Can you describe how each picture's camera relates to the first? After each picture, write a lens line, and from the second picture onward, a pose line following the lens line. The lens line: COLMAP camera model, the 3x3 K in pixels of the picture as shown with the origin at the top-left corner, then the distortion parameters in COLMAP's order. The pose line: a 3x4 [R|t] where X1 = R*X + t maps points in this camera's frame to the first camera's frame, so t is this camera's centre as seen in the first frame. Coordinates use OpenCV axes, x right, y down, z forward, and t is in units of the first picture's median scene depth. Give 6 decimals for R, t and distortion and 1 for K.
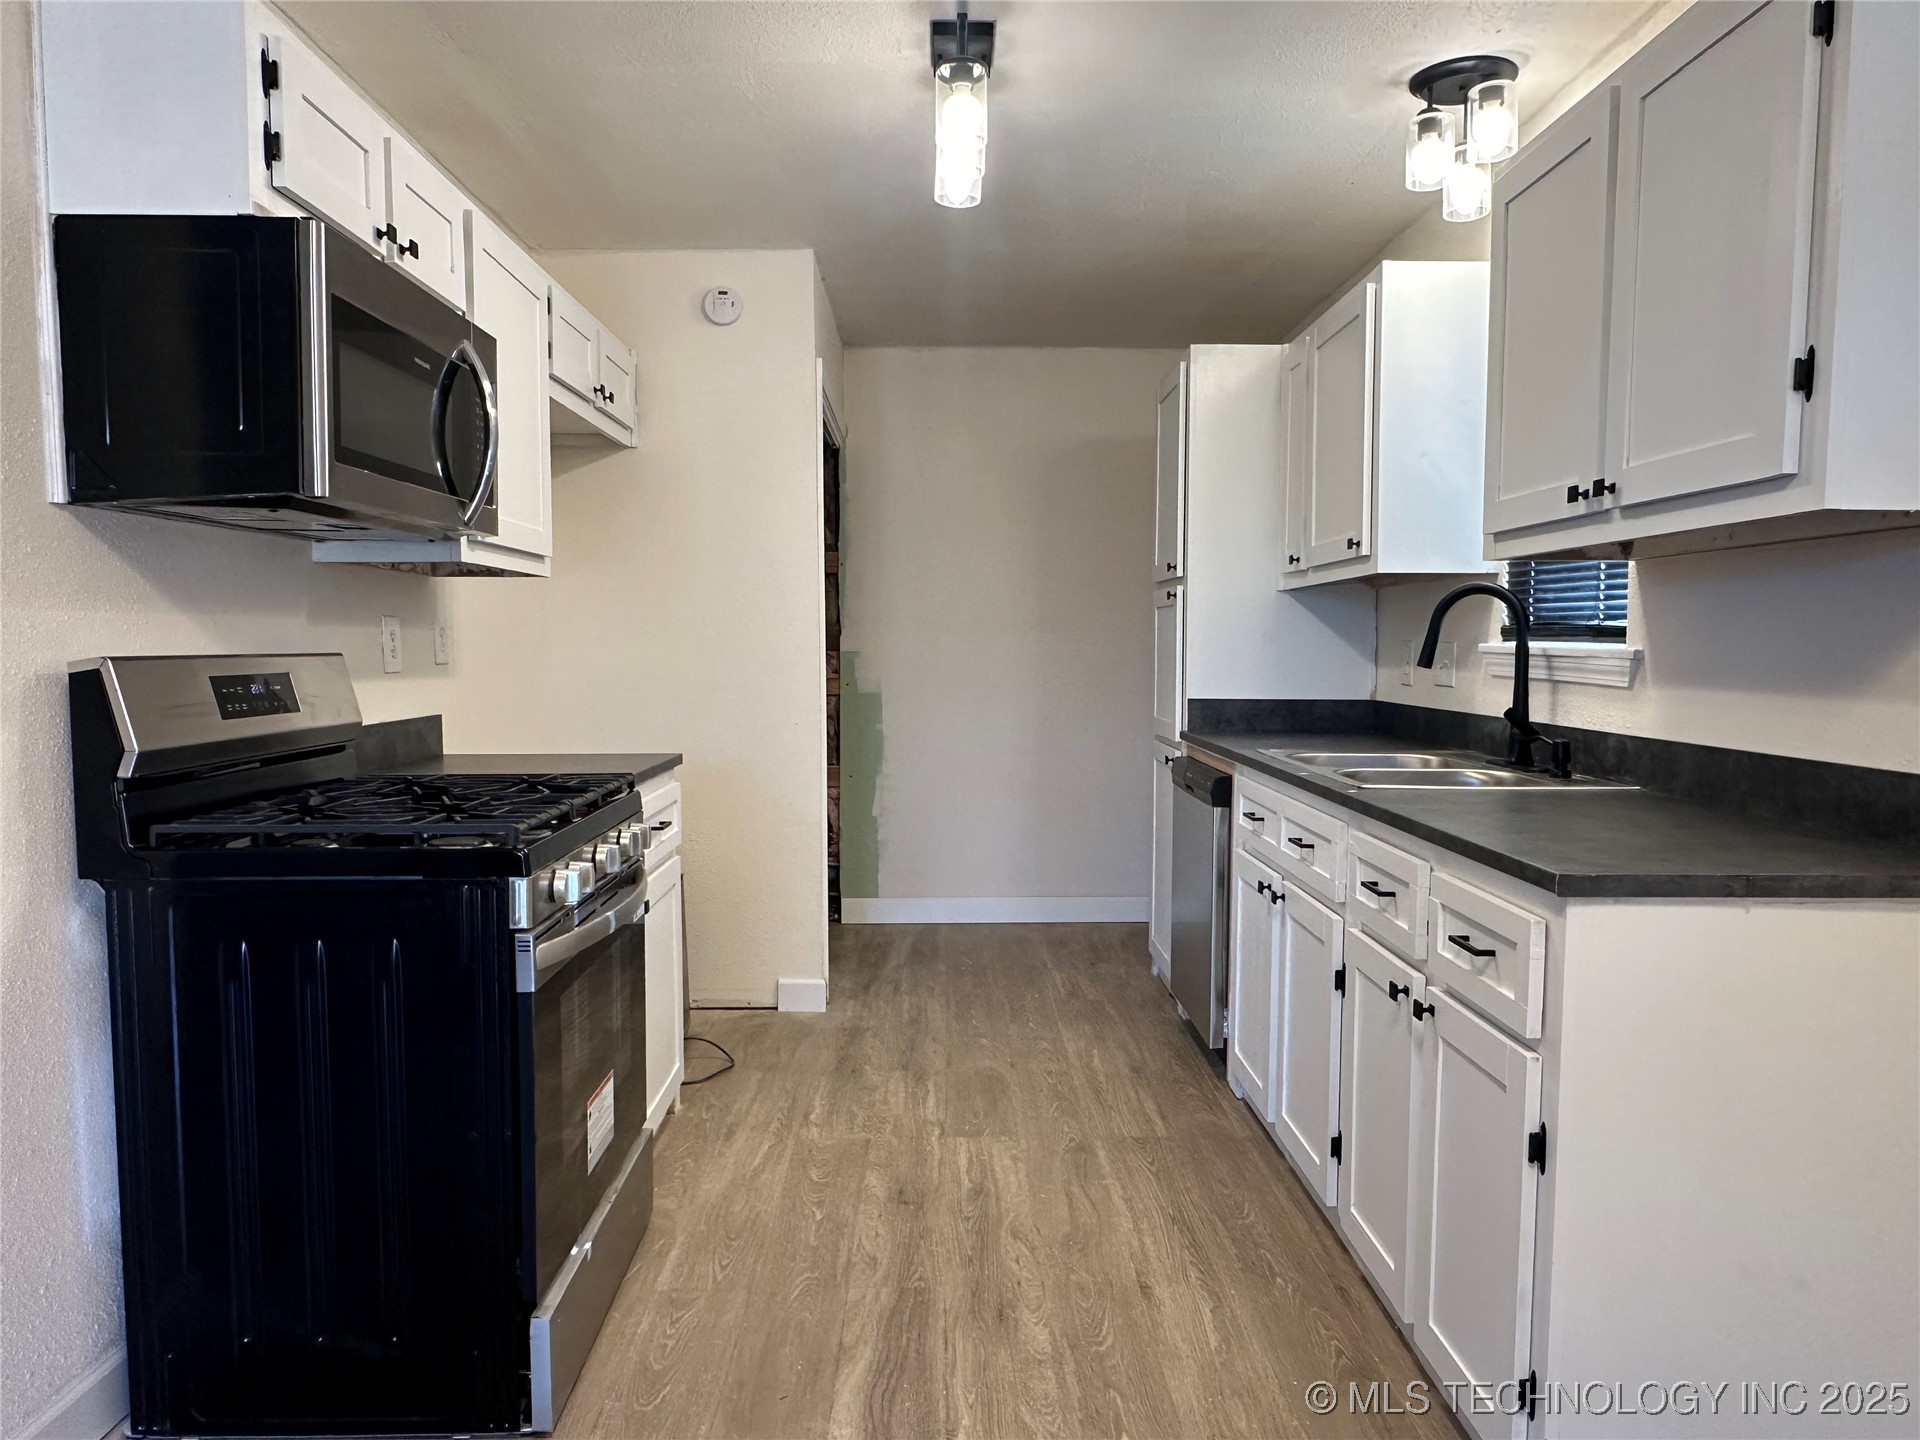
lens RADIAL K [[1285.2, 0, 954.8], [0, 1285.2, 731.5], [0, 0, 1]] dist [-0.000672, -0.005601]
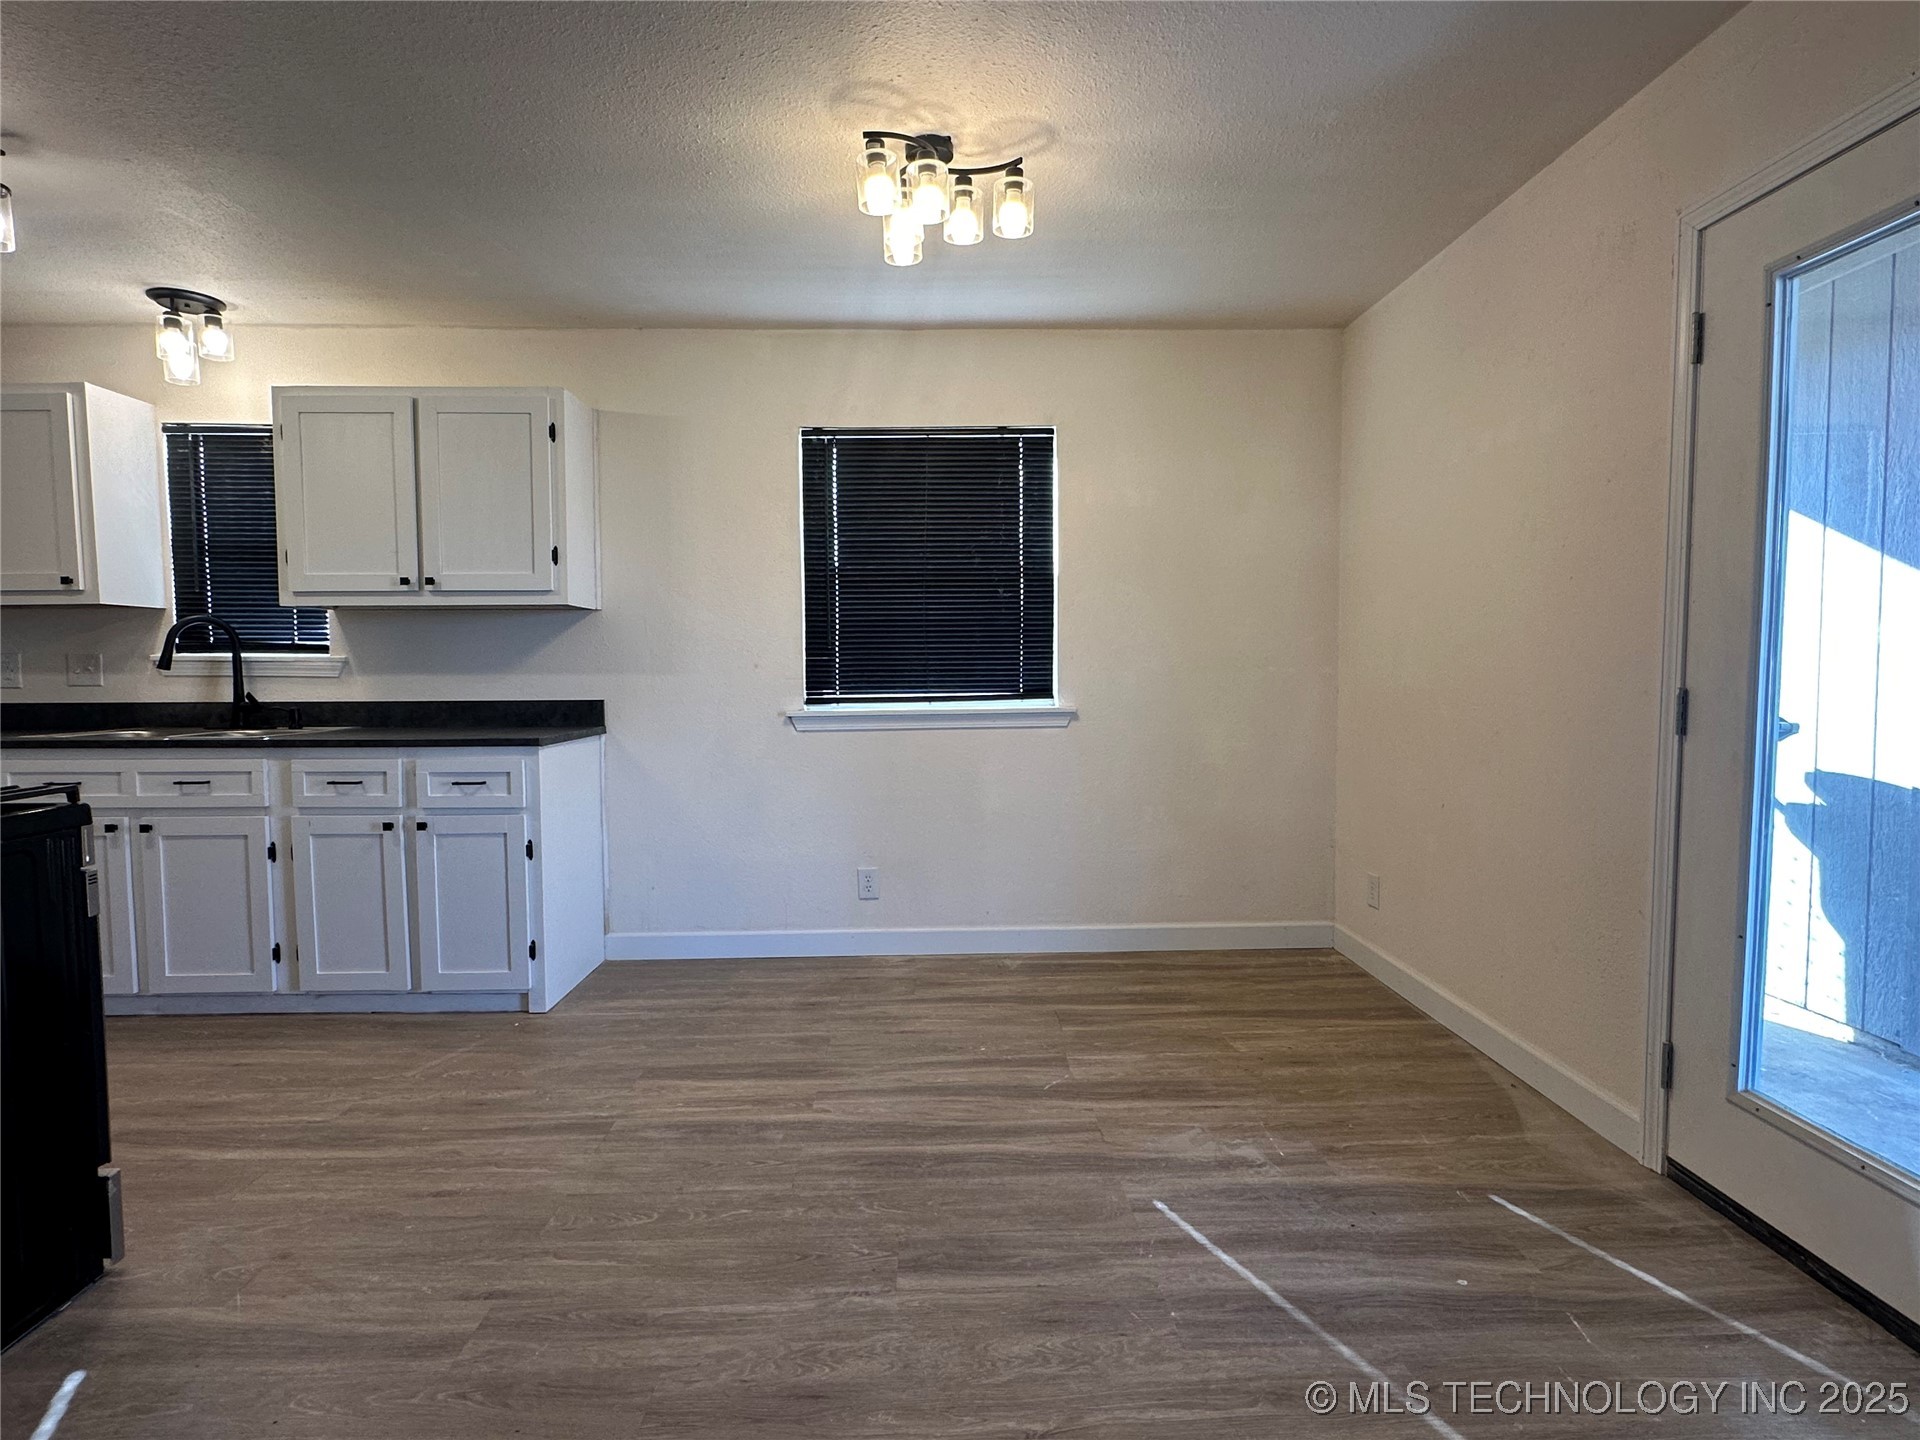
lens RADIAL K [[989.3, 0, 961.9], [0, 989.3, 718.2], [0, 0, 1]] dist [-0.003889, 0.000506]
pose [[-0.023040, -0.055144, 0.998213, -0.952112], [0.073901, 0.995652, 0.056708, 0.011952], [-0.996999, 0.075076, -0.018865, 0.108602]]
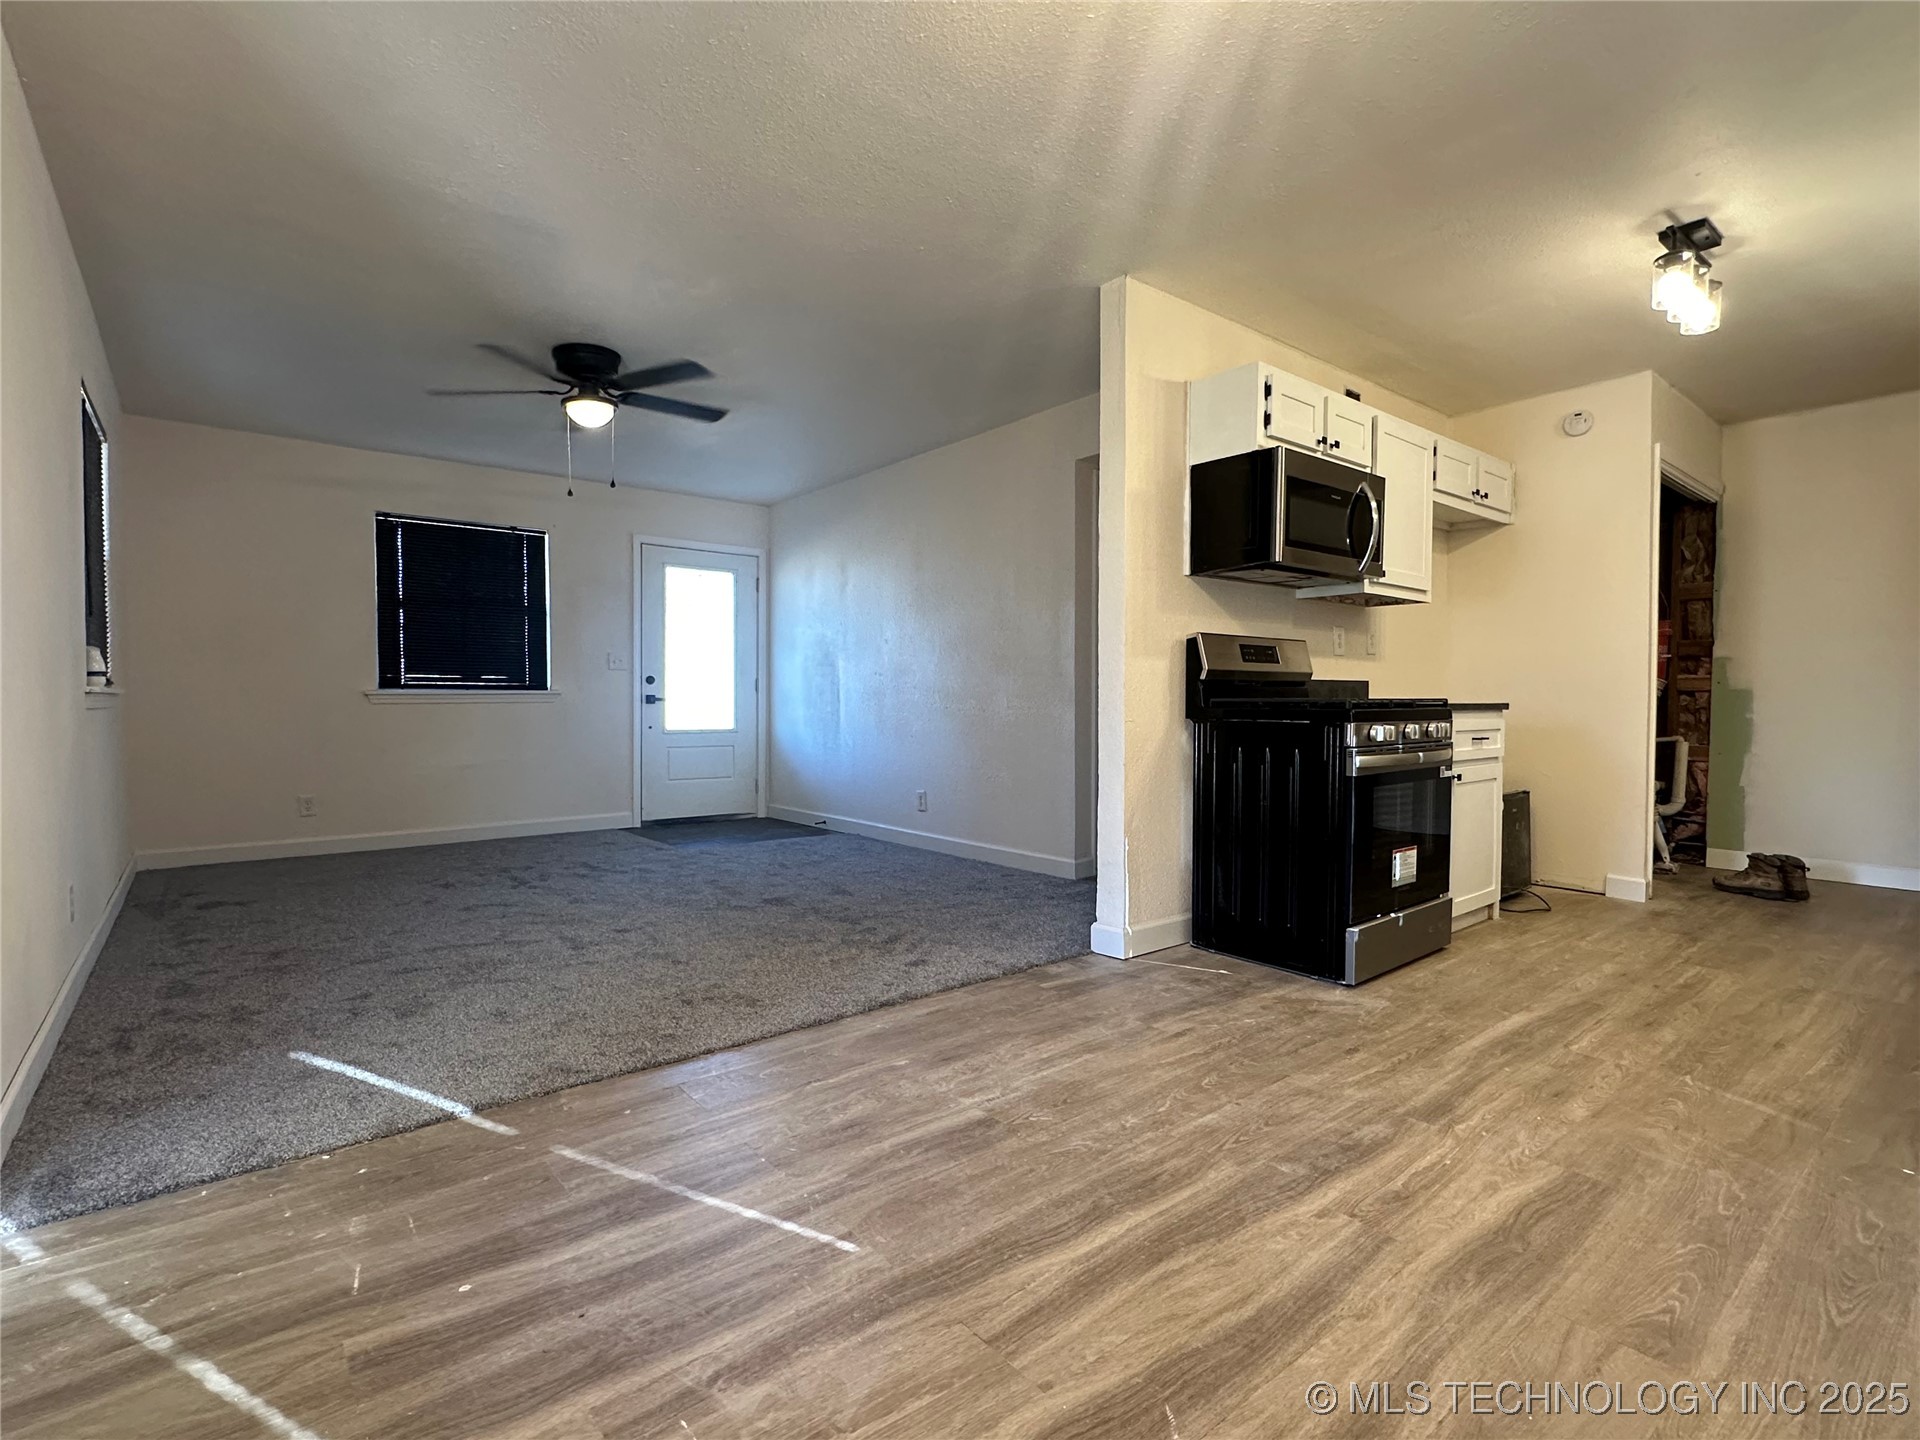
lens RADIAL K [[912.0, 0, 955.0], [0, 912.0, 718.9], [0, 0, 1]] dist [-0.004360, -0.000680]
pose [[0.619046, 0.023594, -0.785000, 0.337736], [-0.056844, 0.998273, -0.014823, 0.120928], [0.783295, 0.053799, 0.619318, -0.359520]]
